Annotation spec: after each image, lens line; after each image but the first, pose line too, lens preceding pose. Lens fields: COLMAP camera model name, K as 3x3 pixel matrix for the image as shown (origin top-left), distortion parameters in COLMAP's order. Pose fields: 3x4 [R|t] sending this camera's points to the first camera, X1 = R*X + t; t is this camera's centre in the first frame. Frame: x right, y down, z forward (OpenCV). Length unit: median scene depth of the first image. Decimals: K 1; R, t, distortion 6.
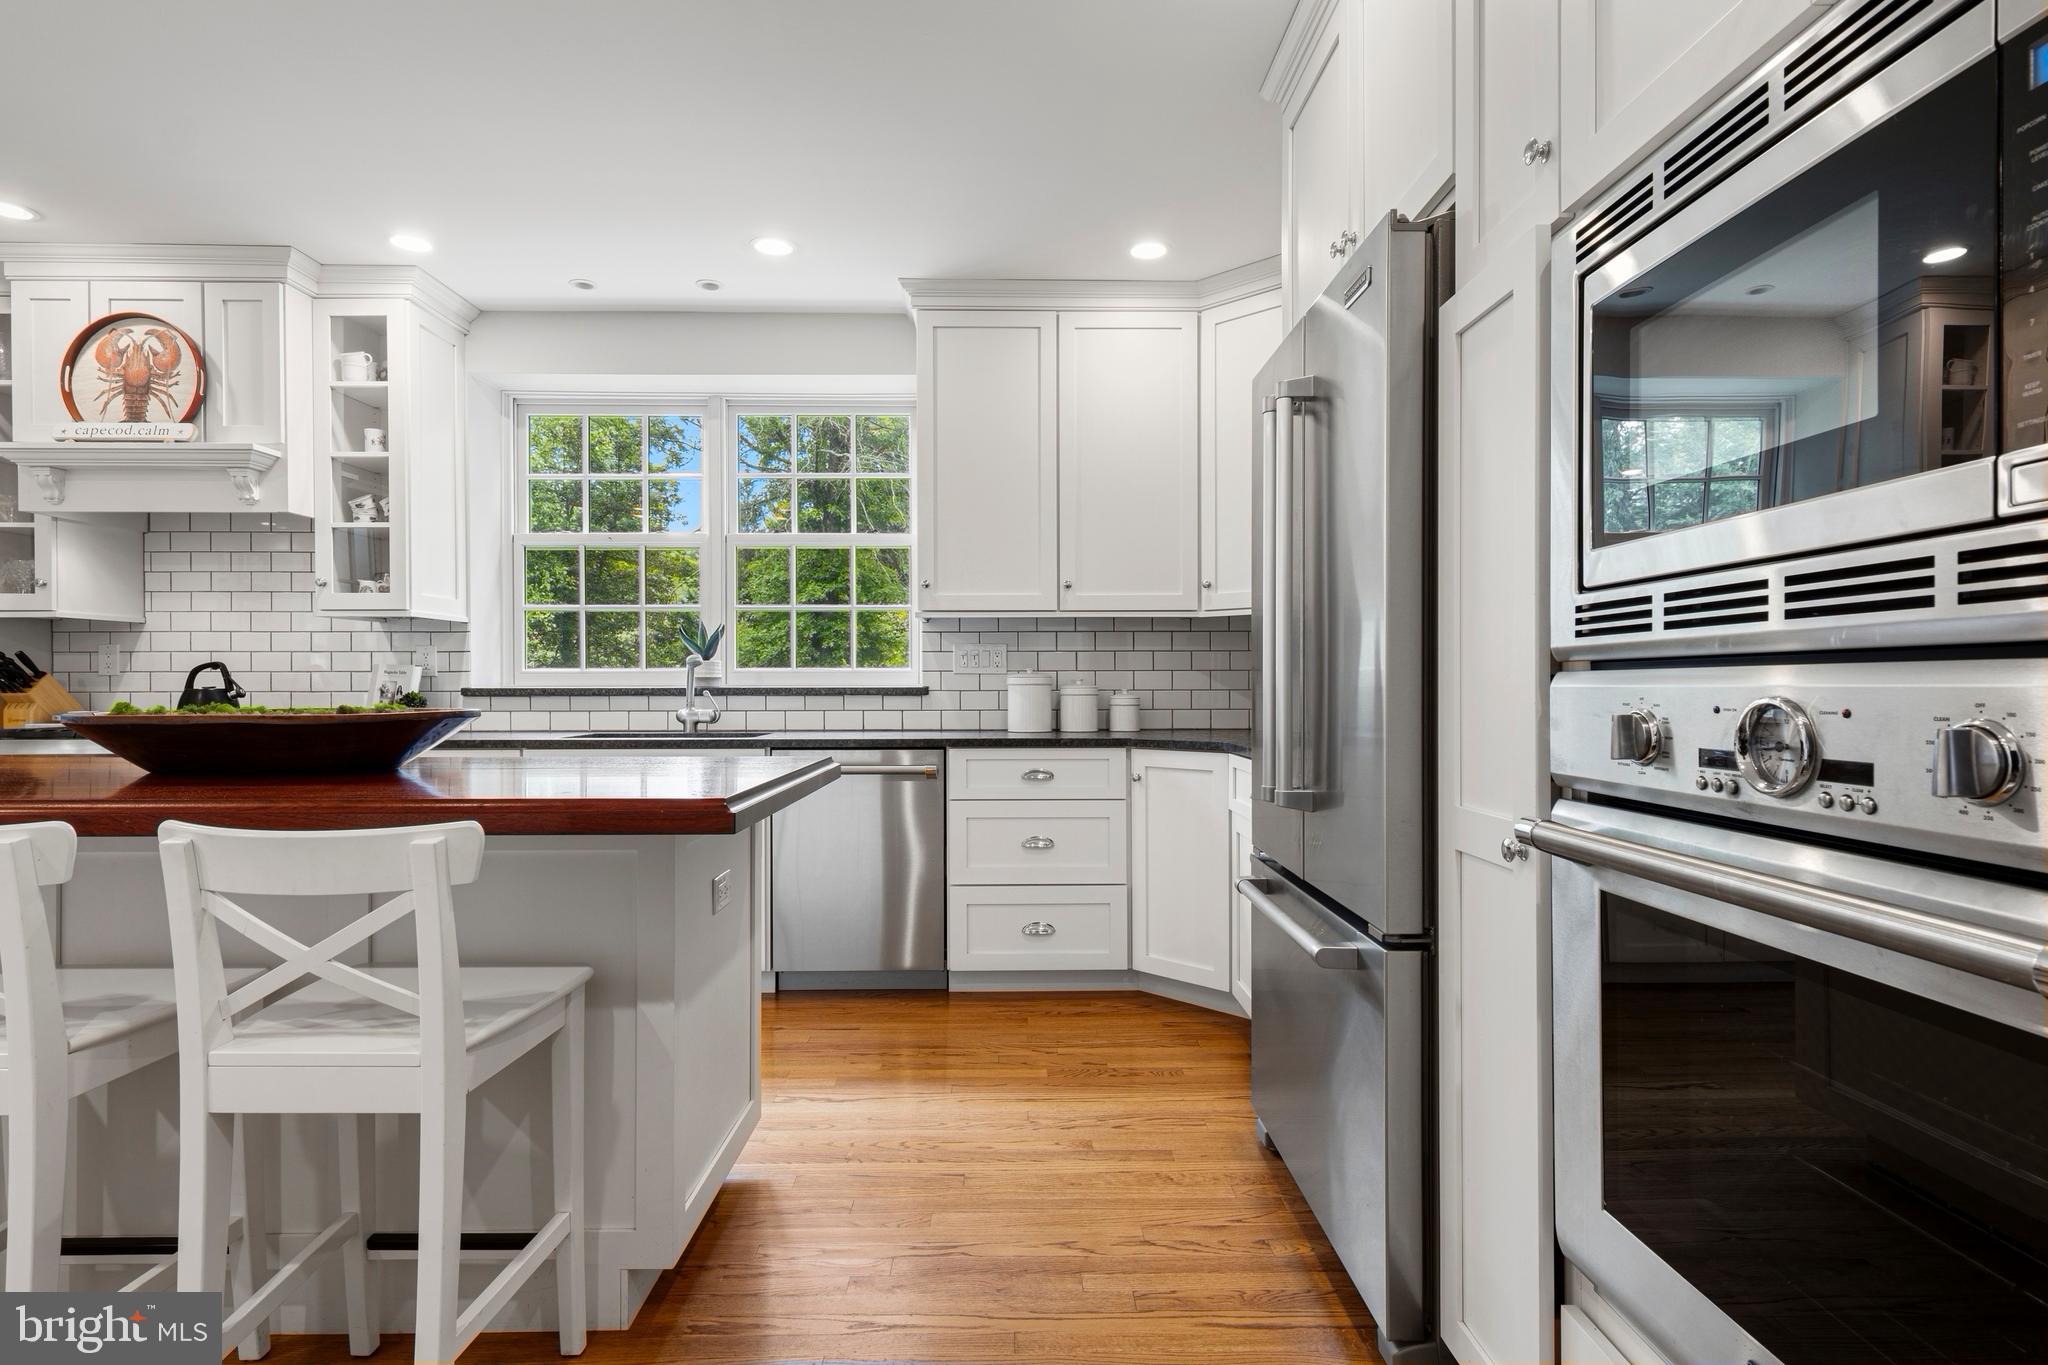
lens RADIAL K [[1053.1, 0, 1023.9], [0, 1053.1, 684.6], [0, 0, 1]] dist [0.011944, -0.003320]
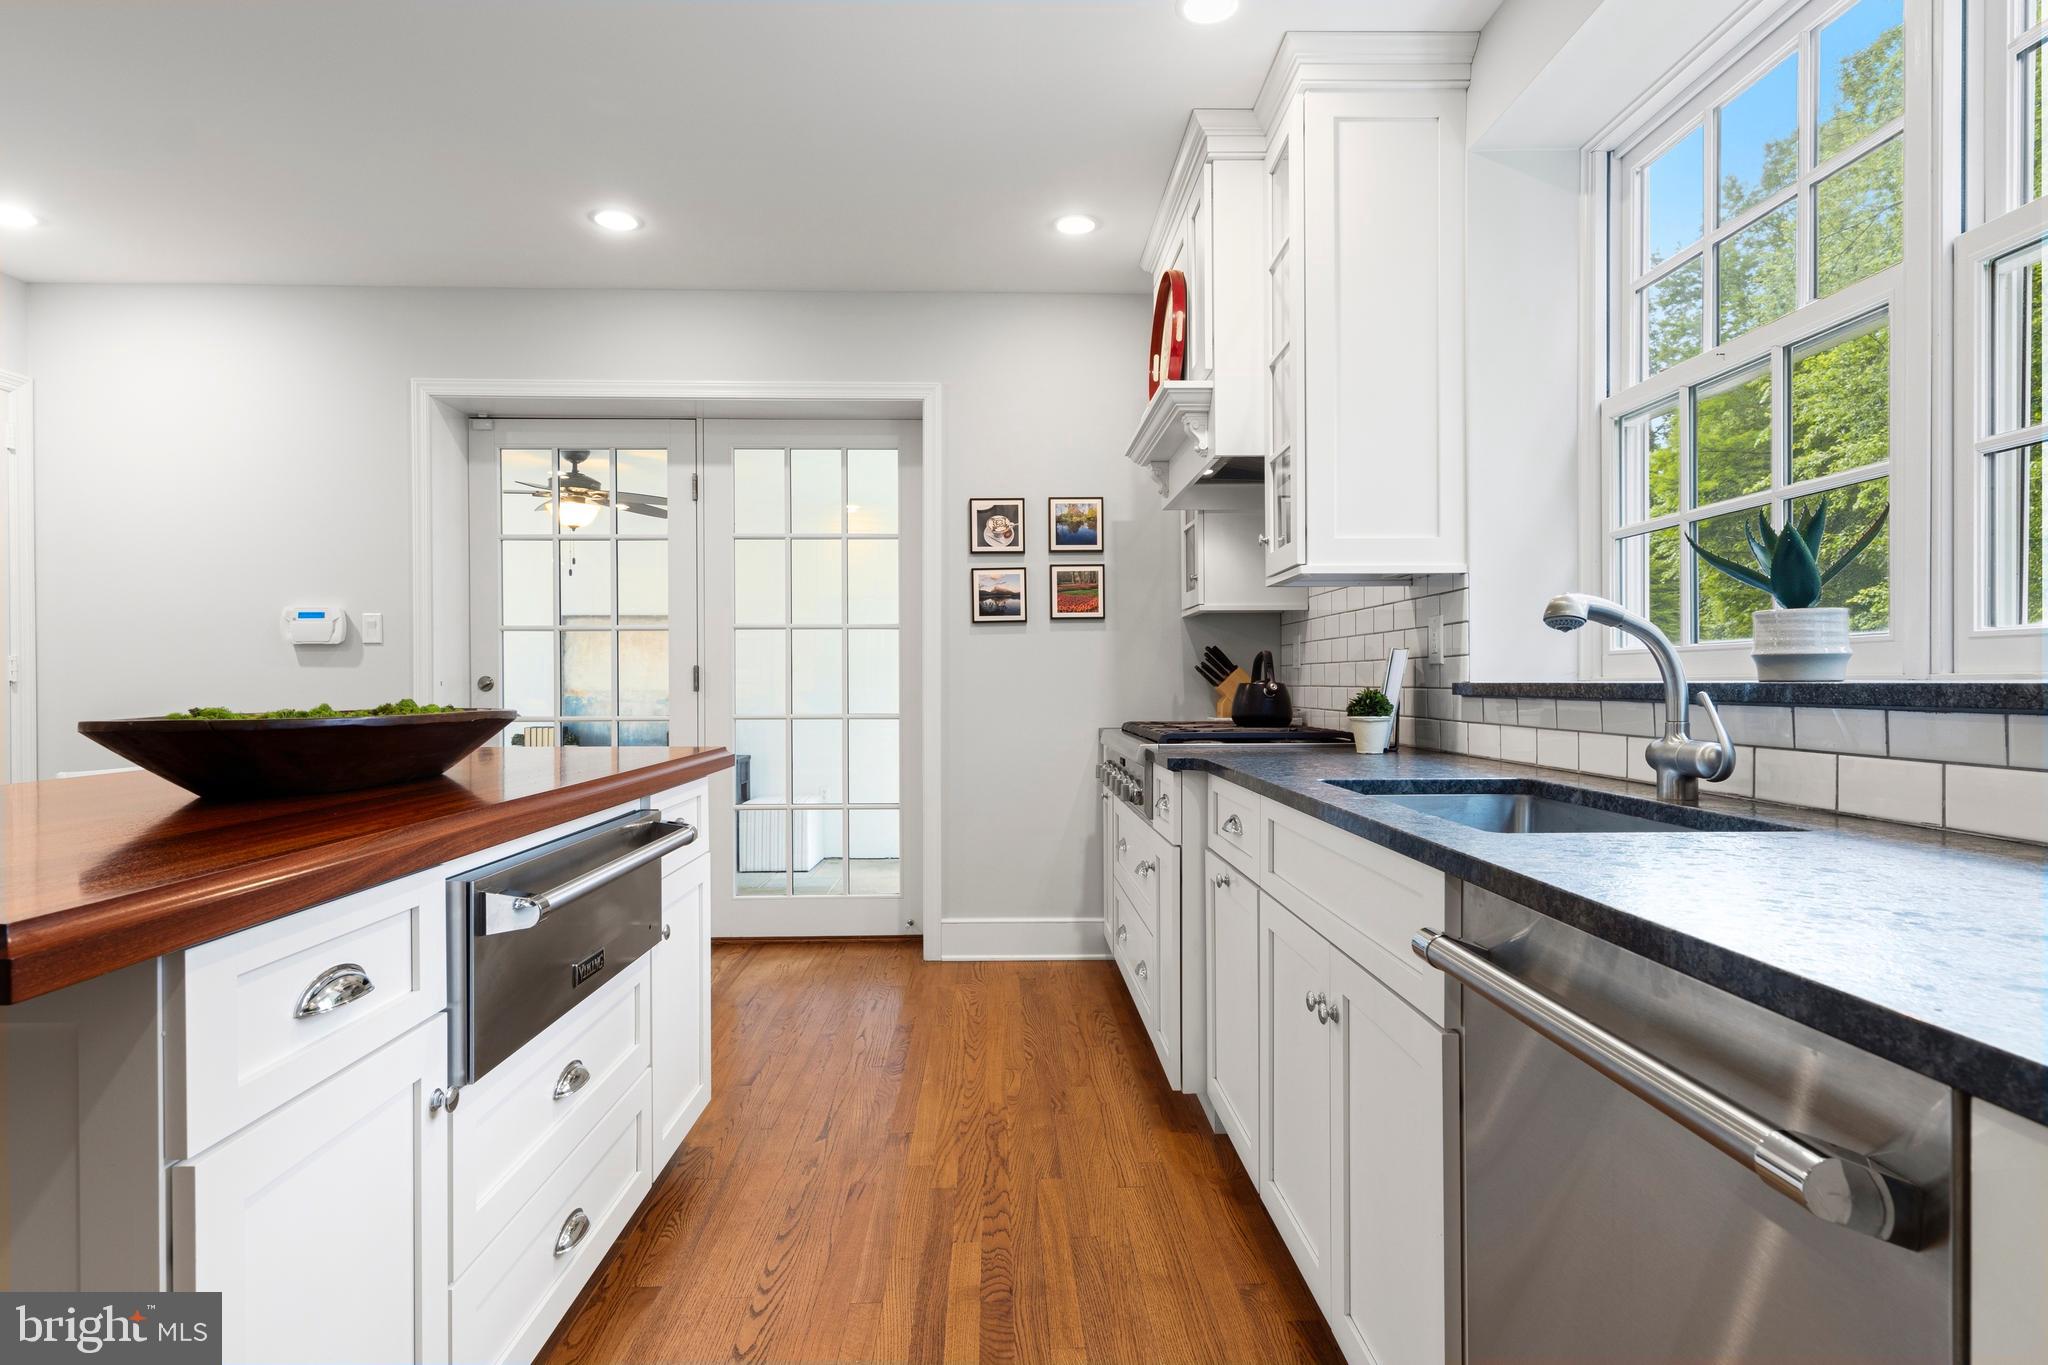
lens RADIAL K [[1053.1, 0, 1038.3], [0, 1053.1, 687.7], [0, 0, 1]] dist [0.011944, -0.003320]
pose [[0.022303, 0.007177, -0.999725, 0.077952], [0.004020, 0.999966, 0.007268, 0.001033], [0.999743, -0.004181, 0.022274, 0.862441]]
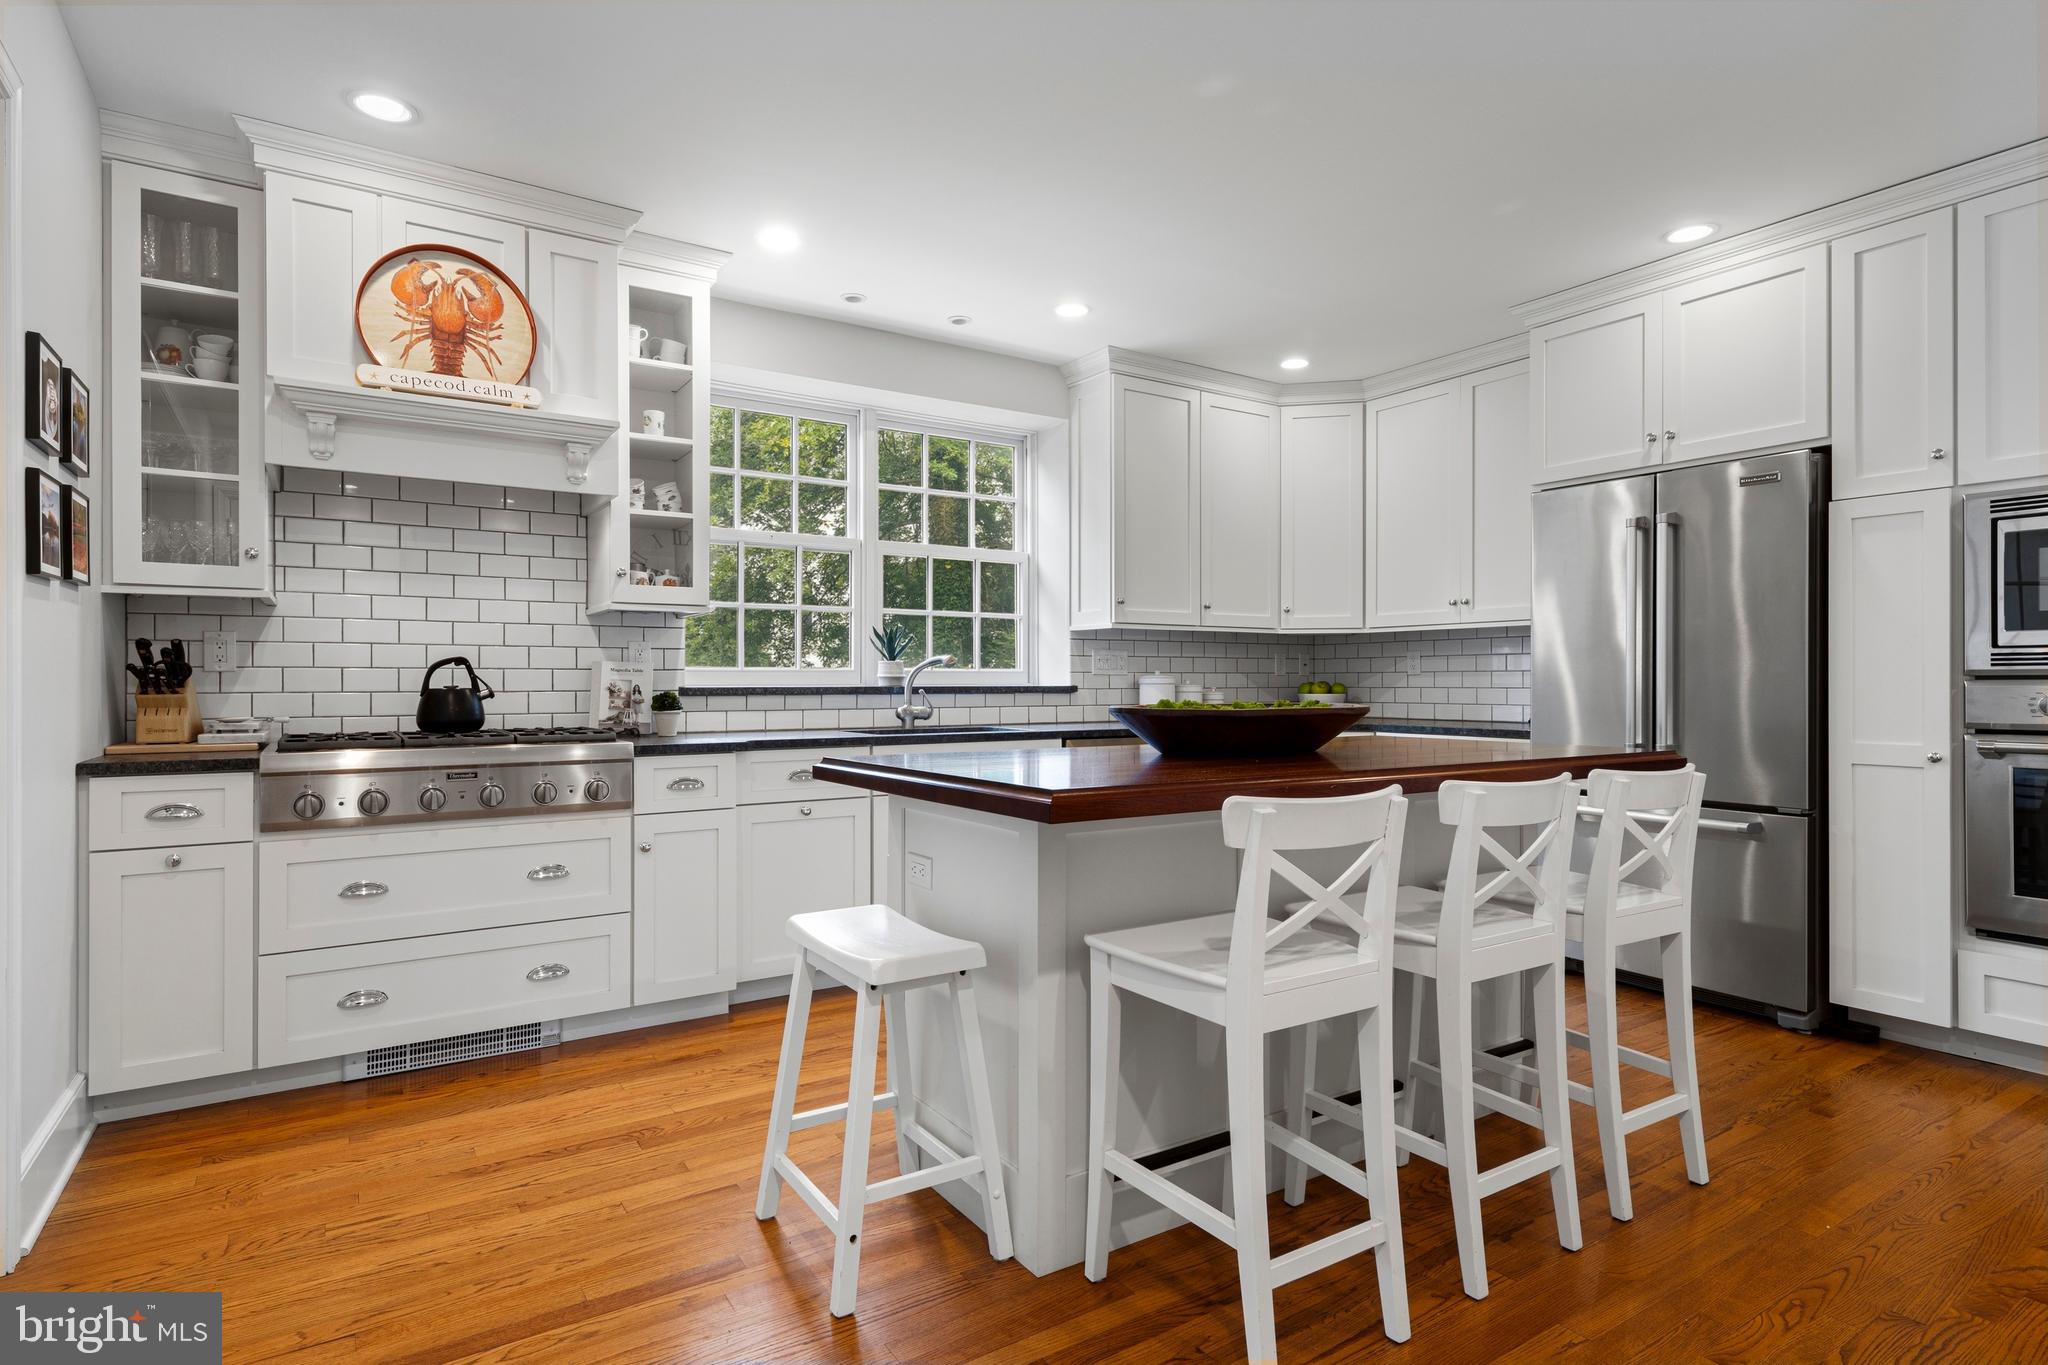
lens RADIAL K [[1053.1, 0, 1023.4], [0, 1053.1, 682.8], [0, 0, 1]] dist [0.011944, -0.003320]
pose [[0.847736, 0.001140, 0.530418, -0.893099], [-0.001331, 0.999999, -0.000021, -0.001097], [-0.530417, -0.000688, 0.847736, 0.036046]]
